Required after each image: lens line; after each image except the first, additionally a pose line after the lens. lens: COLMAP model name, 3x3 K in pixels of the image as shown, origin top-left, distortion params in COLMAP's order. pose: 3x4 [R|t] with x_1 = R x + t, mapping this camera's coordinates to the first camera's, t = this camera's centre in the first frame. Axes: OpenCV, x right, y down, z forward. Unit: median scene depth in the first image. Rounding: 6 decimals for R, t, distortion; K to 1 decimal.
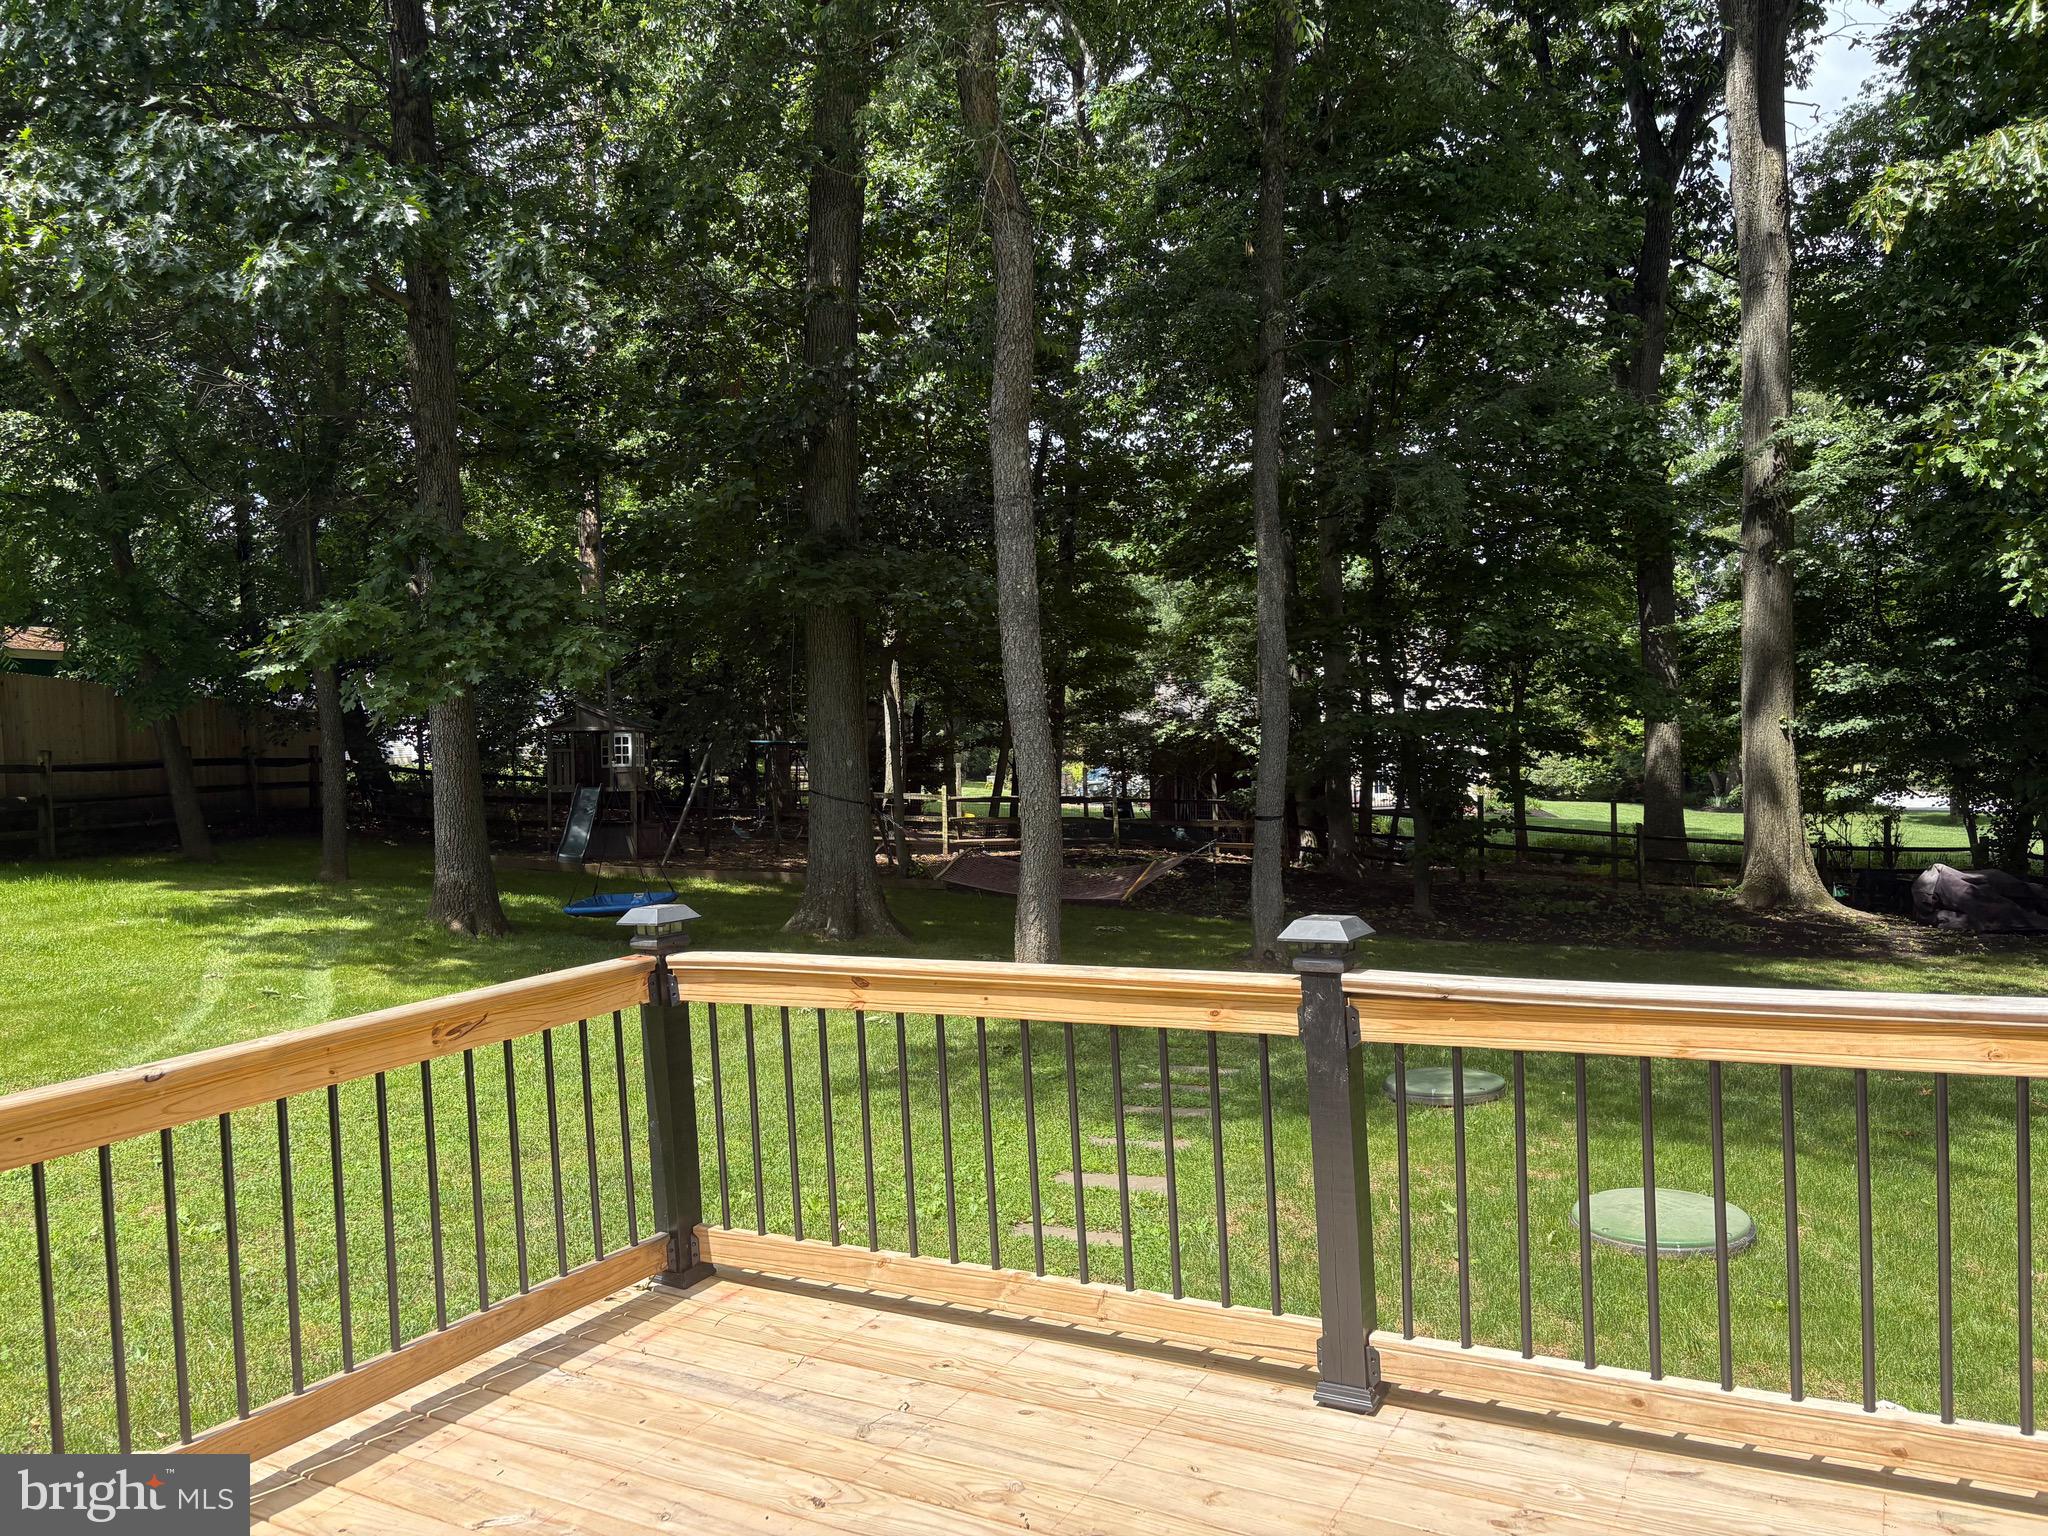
lens RADIAL K [[1542.5, 0, 1031.4], [0, 1542.5, 779.7], [0, 0, 1]] dist [0.043402, -0.057471]
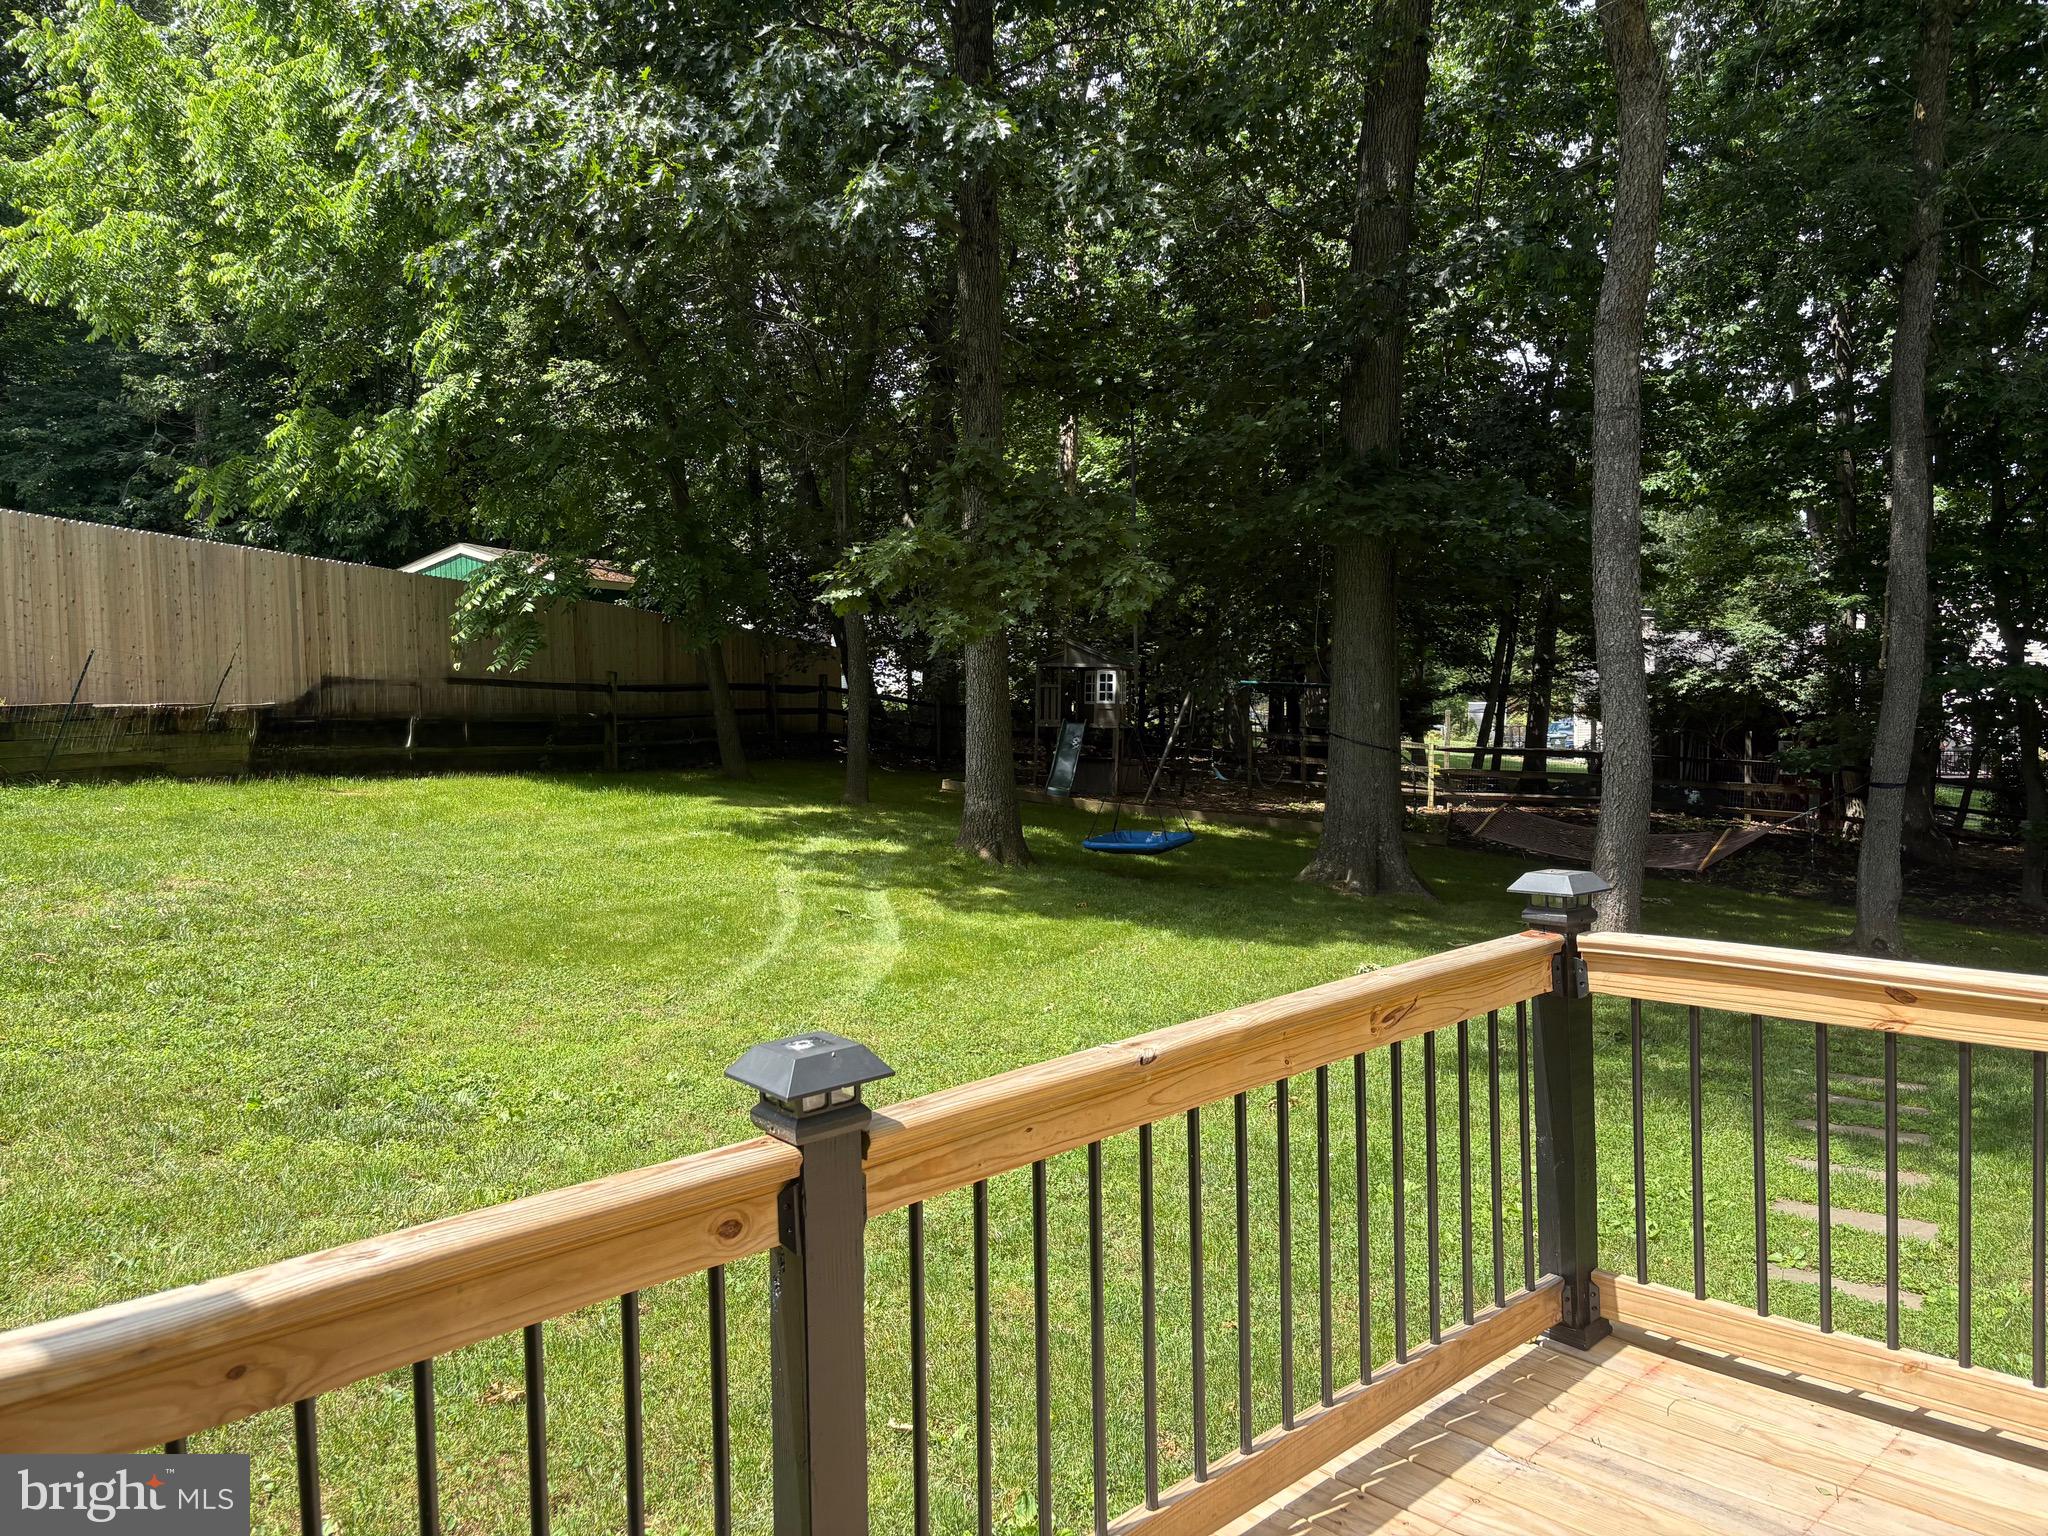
lens RADIAL K [[1538.6, 0, 1024.0], [0, 1538.6, 768.0], [0, 0, 1]] dist [0.050956, -0.057676]
pose [[0.962521, 0.042536, -0.267850, -0.097867], [-0.034687, 0.998821, 0.033971, 0.003443], [0.268979, -0.023407, 0.962862, 0.050877]]
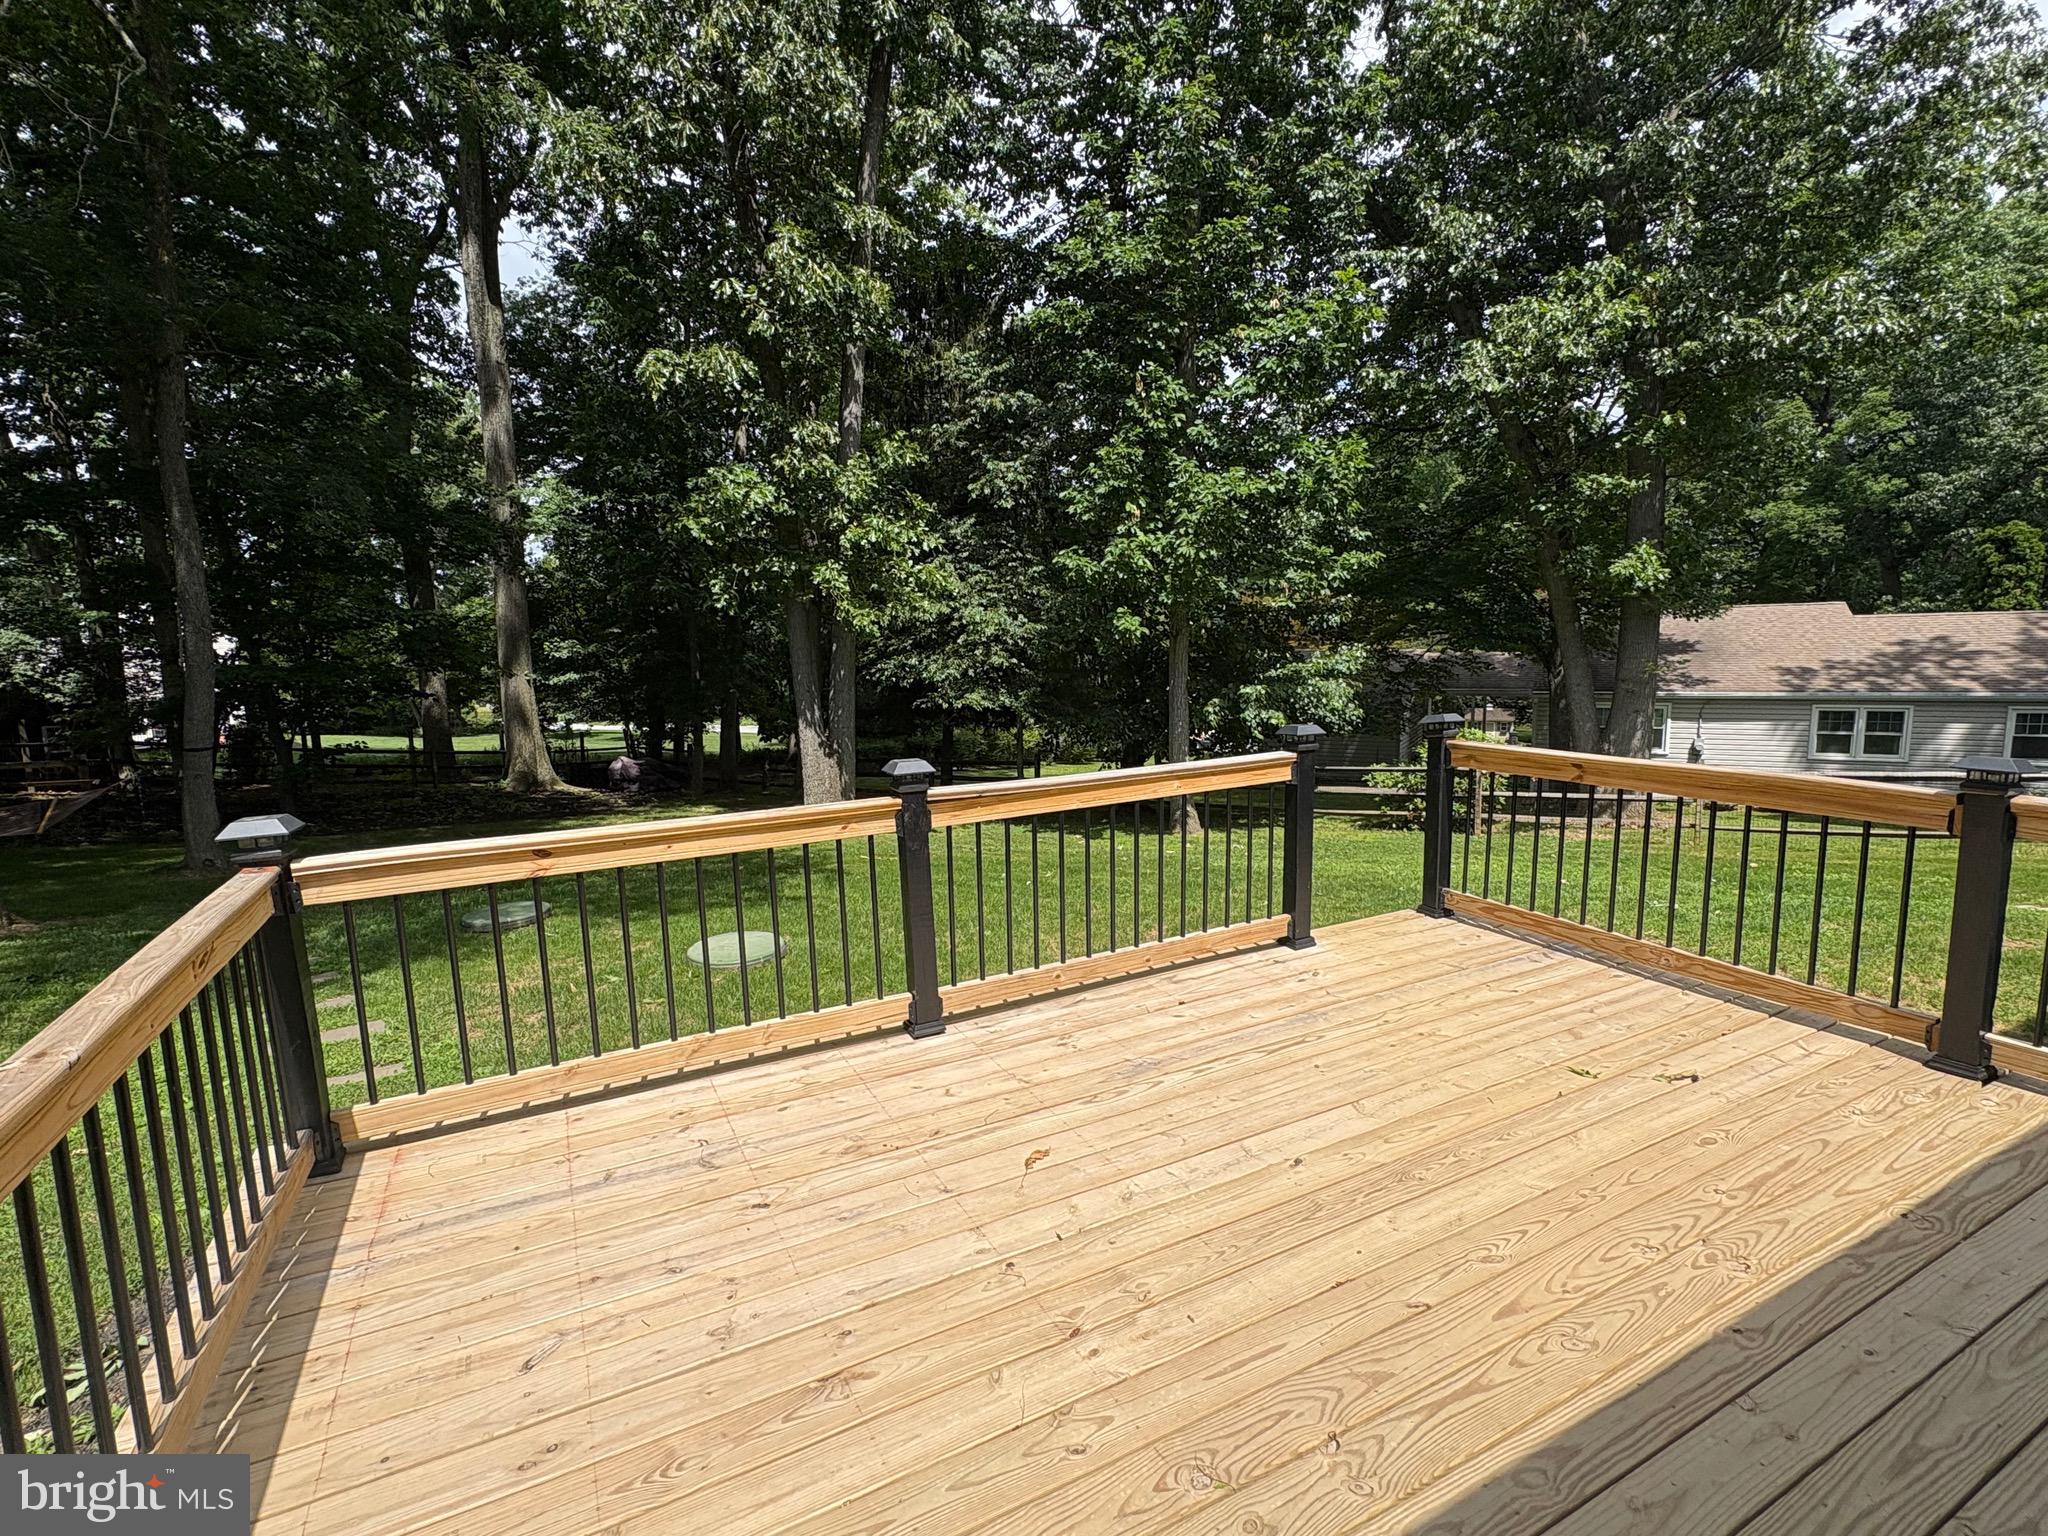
lens RADIAL K [[951.0, 0, 1015.8], [0, 951.0, 768.4], [0, 0, 1]] dist [-0.001790, 0.000177]
pose [[0.535759, -0.076096, 0.840935, -0.162828], [0.029187, 0.997005, 0.071624, 0.006786], [-0.843866, -0.013829, 0.536375, 0.086869]]
